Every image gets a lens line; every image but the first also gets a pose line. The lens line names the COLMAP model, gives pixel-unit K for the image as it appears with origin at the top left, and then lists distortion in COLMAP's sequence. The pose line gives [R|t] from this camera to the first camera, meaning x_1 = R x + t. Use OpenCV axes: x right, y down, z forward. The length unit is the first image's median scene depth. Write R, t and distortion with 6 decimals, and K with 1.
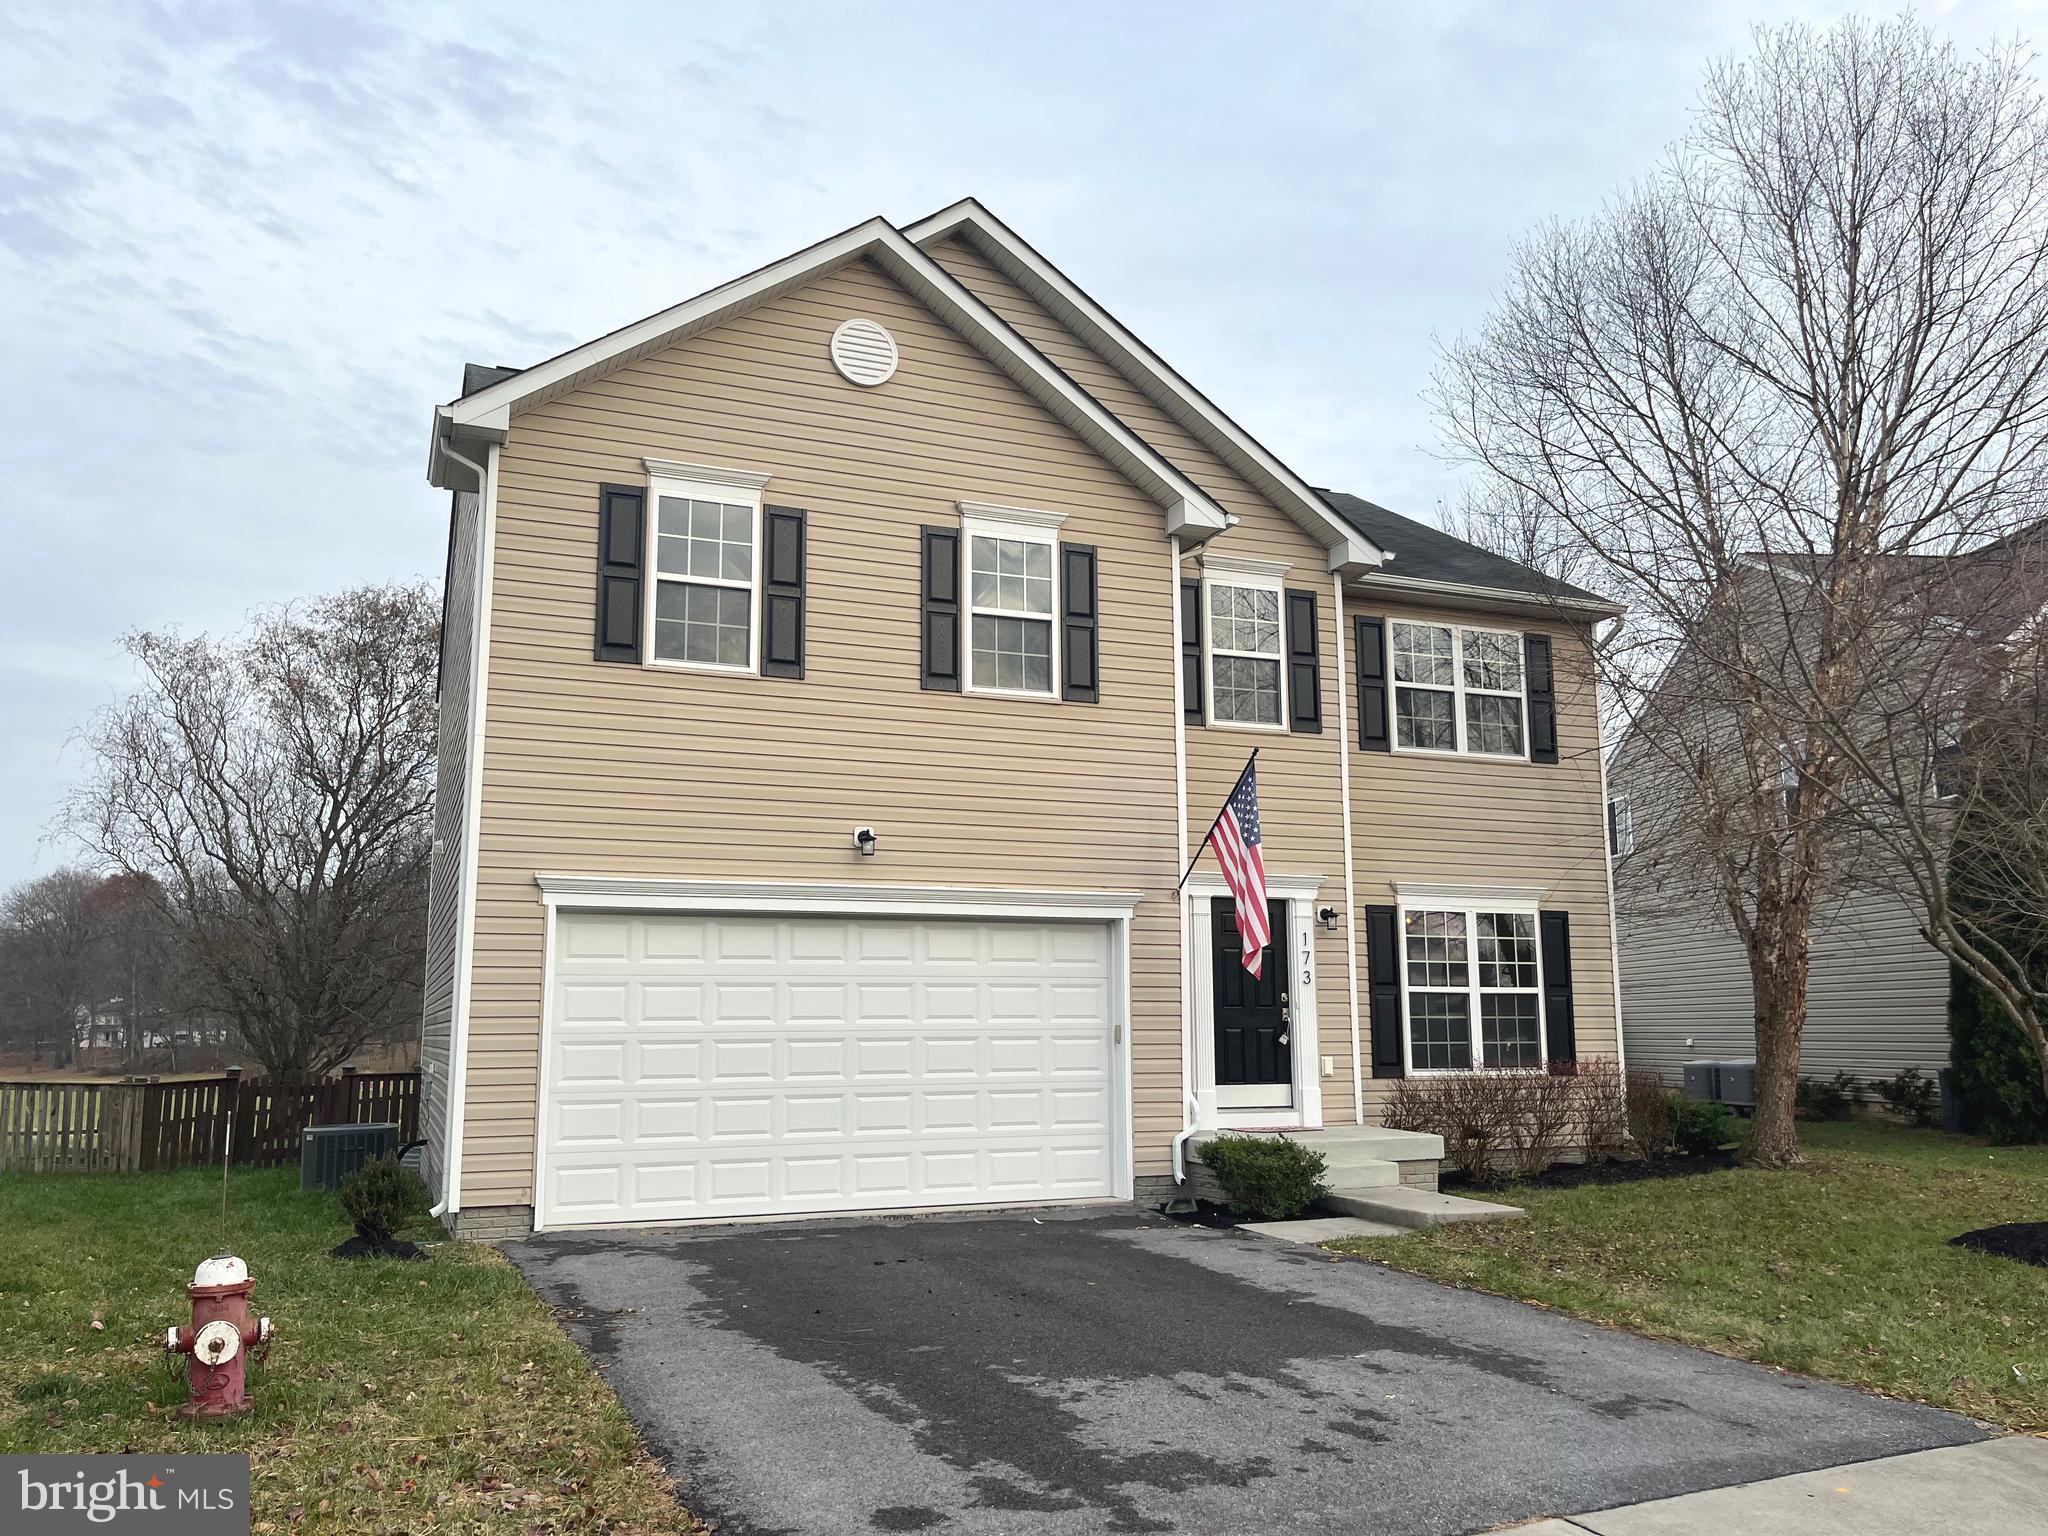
lens RADIAL K [[1639.8, 0, 1031.3], [0, 1639.8, 766.9], [0, 0, 1]] dist [-0.014010, -0.024535]
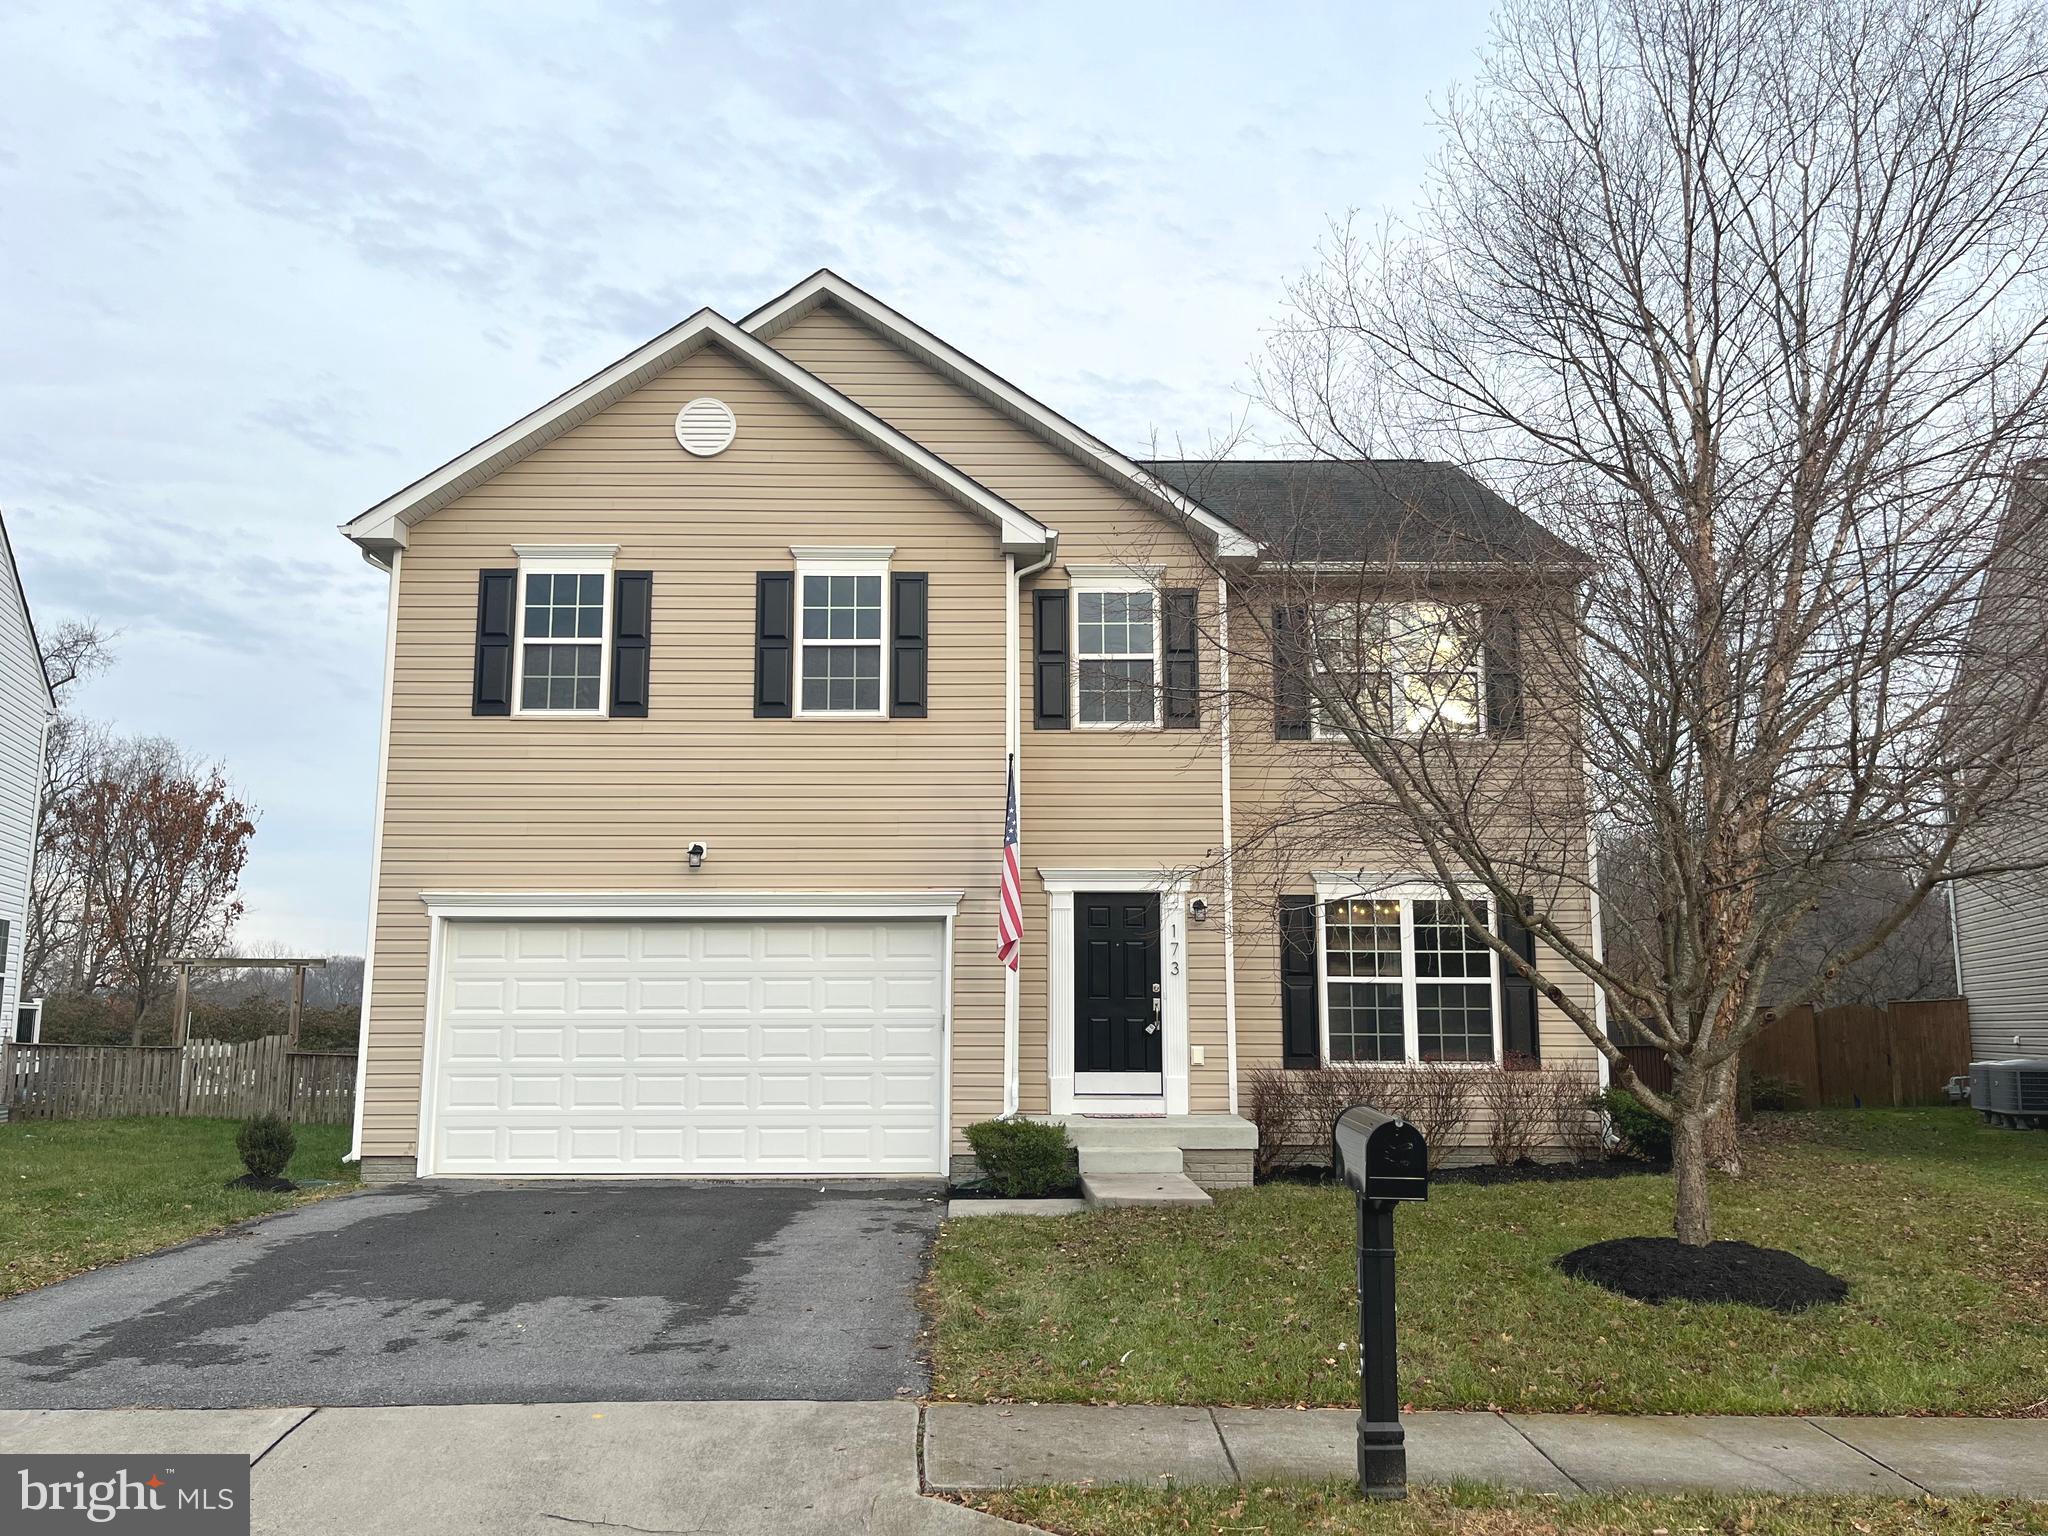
lens RADIAL K [[1528.1, 0, 1022.3], [0, 1528.1, 775.3], [0, 0, 1]] dist [-0.017771, -0.007294]
pose [[0.920186, -0.055644, -0.387507, 0.451270], [0.056966, 0.998343, -0.008083, 0.010369], [0.387315, -0.014637, 0.921831, 0.087410]]
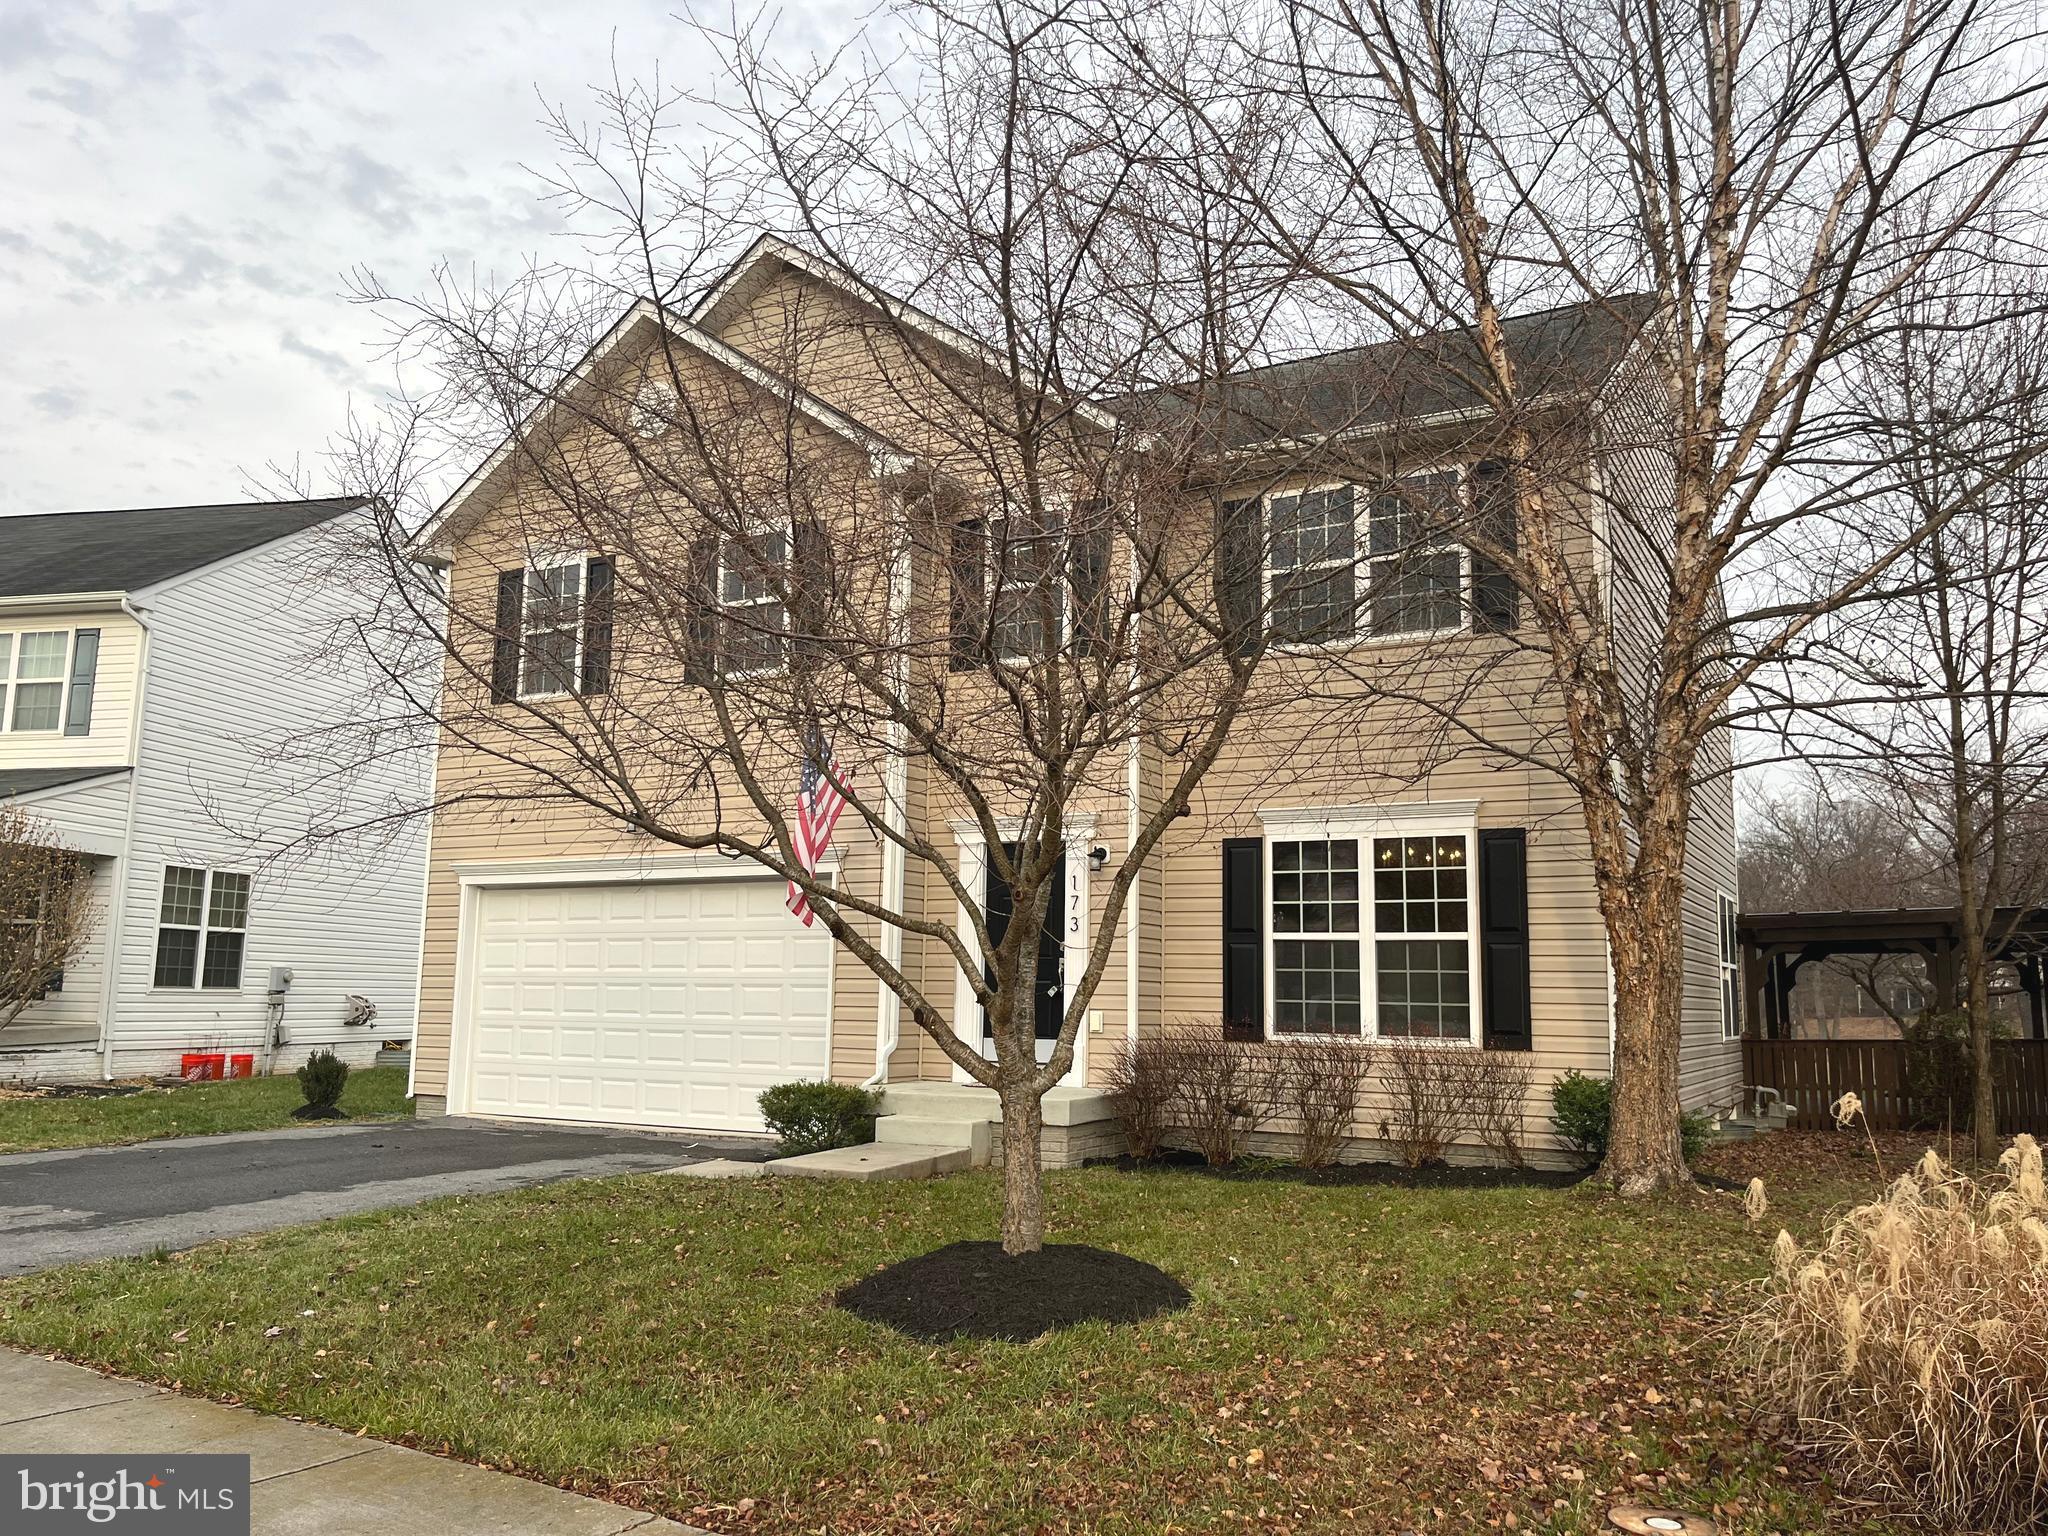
lens RADIAL K [[1528.1, 0, 1030.2], [0, 1528.1, 769.2], [0, 0, 1]] dist [-0.017771, -0.007294]
pose [[0.624802, -0.101671, -0.774136, 0.812704], [0.108248, 0.993190, -0.043073, 0.075707], [0.773243, -0.056887, 0.631553, 0.443439]]
